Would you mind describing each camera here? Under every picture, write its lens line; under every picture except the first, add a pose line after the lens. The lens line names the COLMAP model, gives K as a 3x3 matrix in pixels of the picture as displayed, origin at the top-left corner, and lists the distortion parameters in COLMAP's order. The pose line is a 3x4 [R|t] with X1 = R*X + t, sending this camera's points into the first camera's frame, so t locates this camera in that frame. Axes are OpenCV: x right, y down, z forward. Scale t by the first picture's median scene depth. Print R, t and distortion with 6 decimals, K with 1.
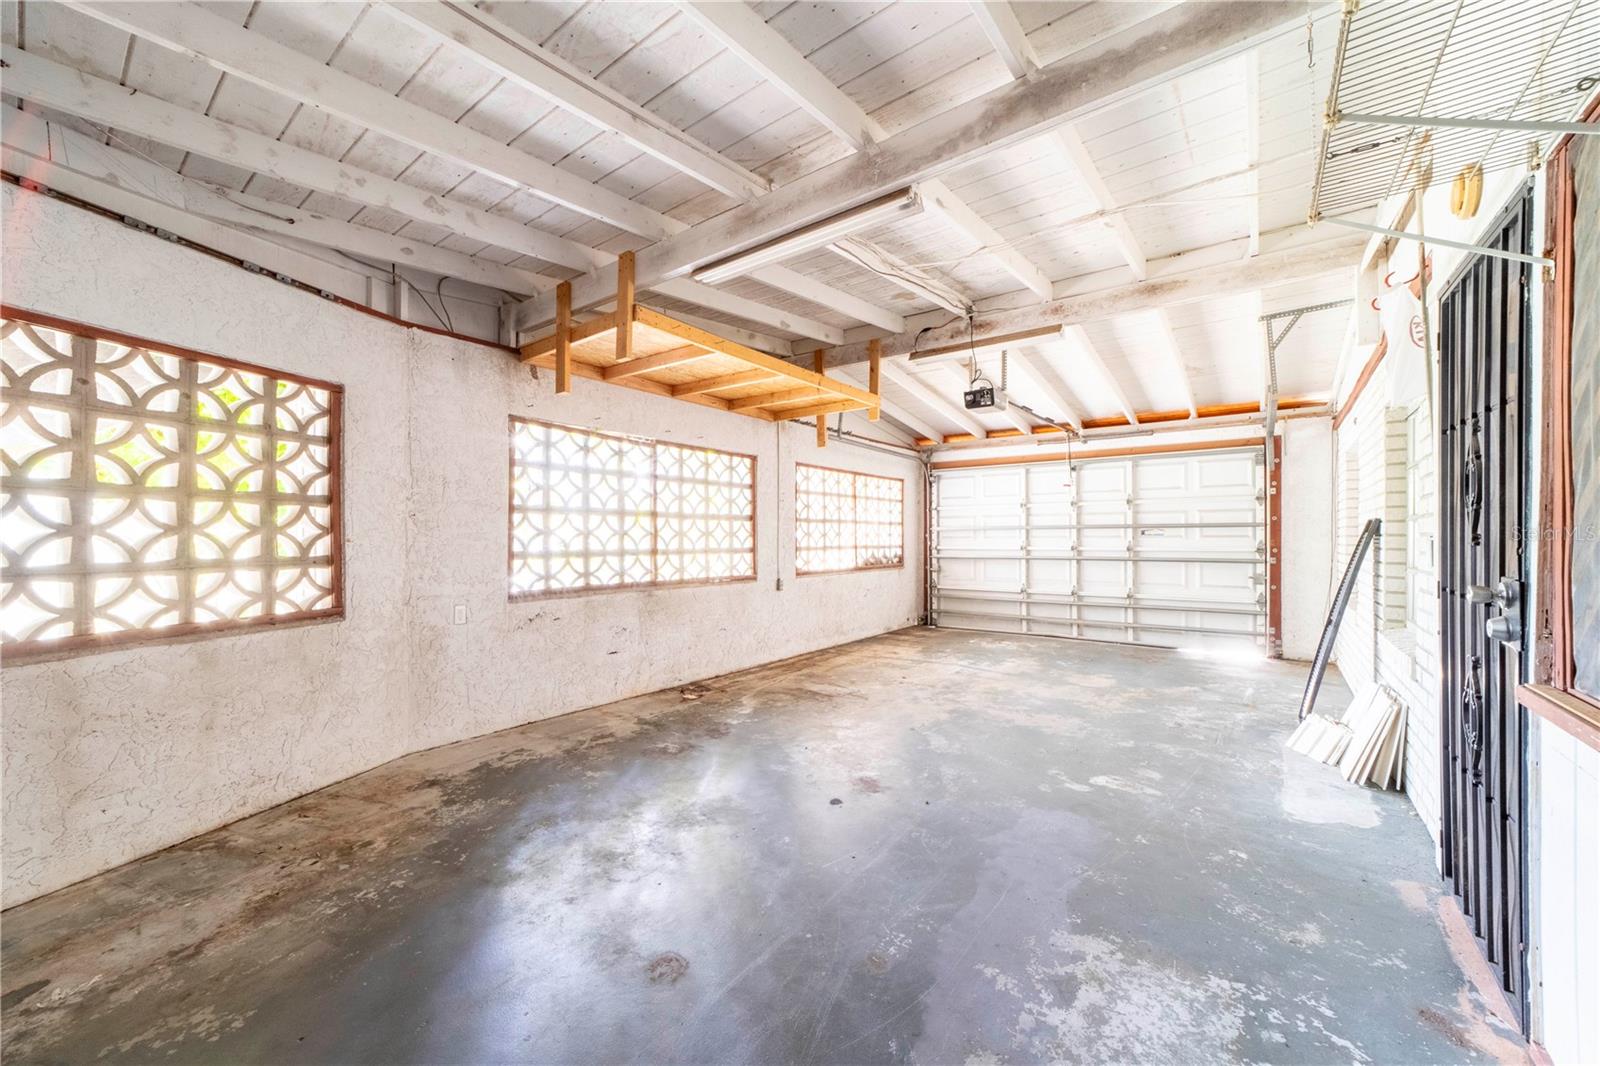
lens RADIAL K [[614.2, 0, 796.5], [0, 614.2, 534.7], [0, 0, 1]] dist [-0.011338, 0.002184]
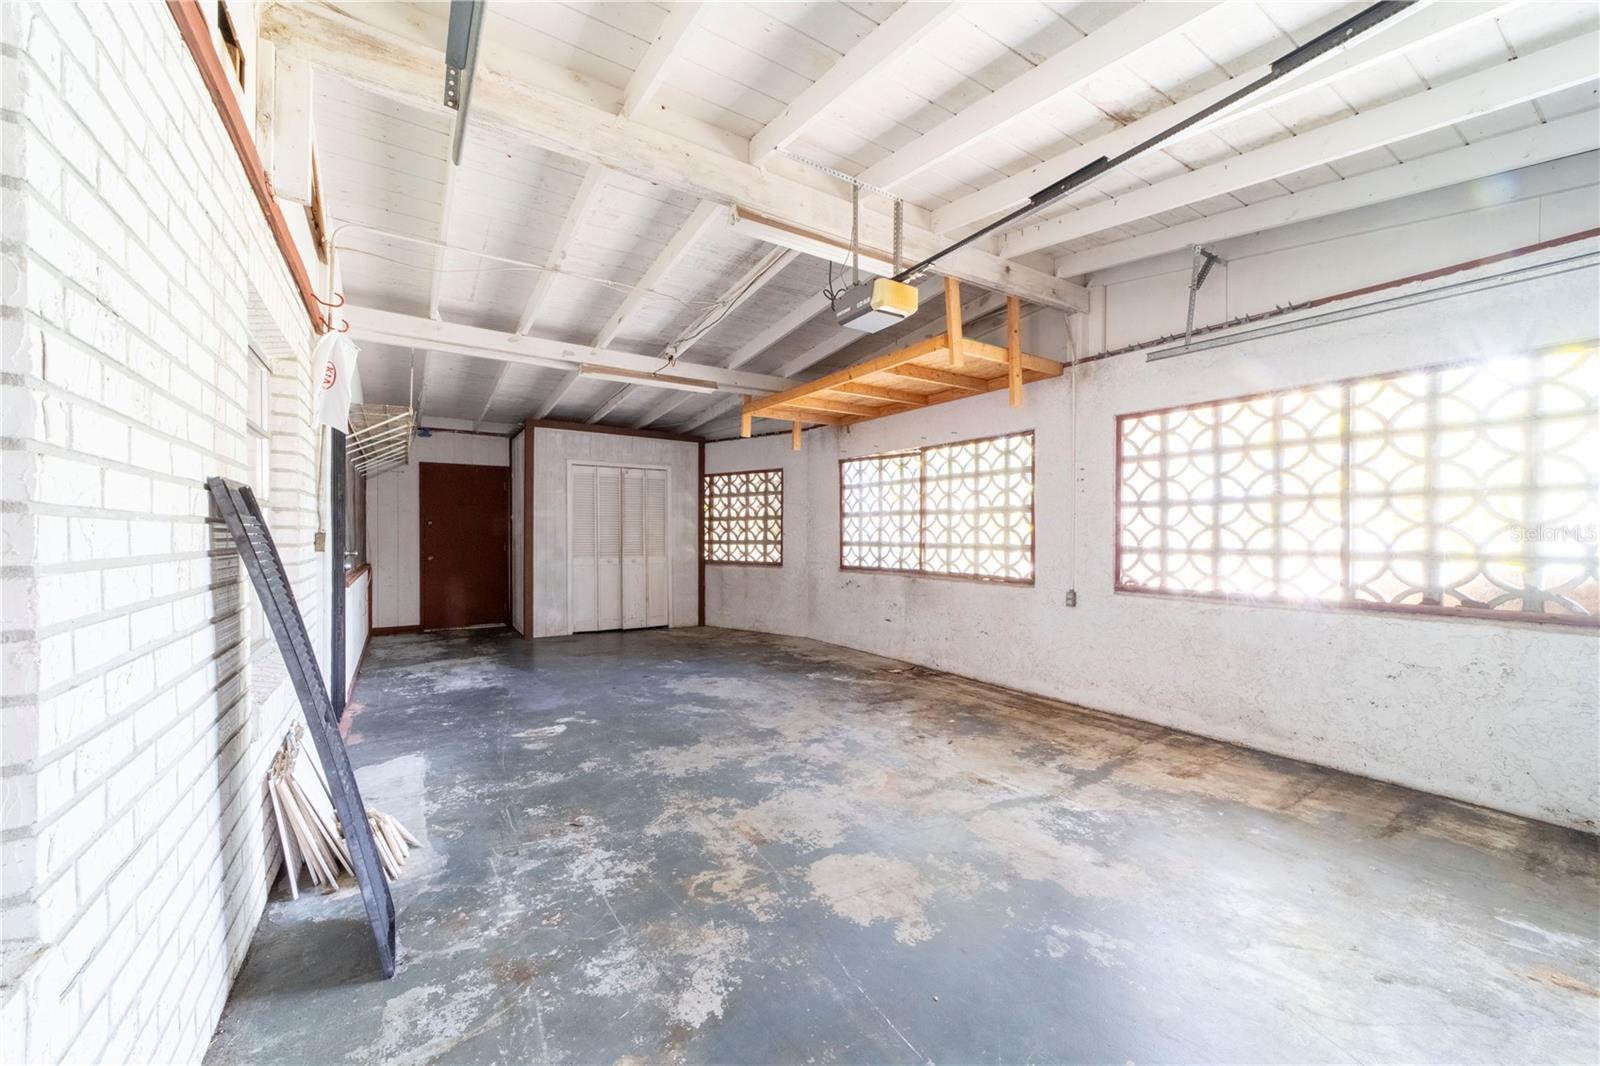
lens RADIAL K [[614.2, 0, 797.7], [0, 614.2, 539.0], [0, 0, 1]] dist [-0.011338, 0.002184]
pose [[-0.334792, 0.009106, -0.942248, 1.063425], [0.003983, 0.999958, 0.008248, 0.007305], [0.942284, -0.000991, -0.334814, 1.326002]]
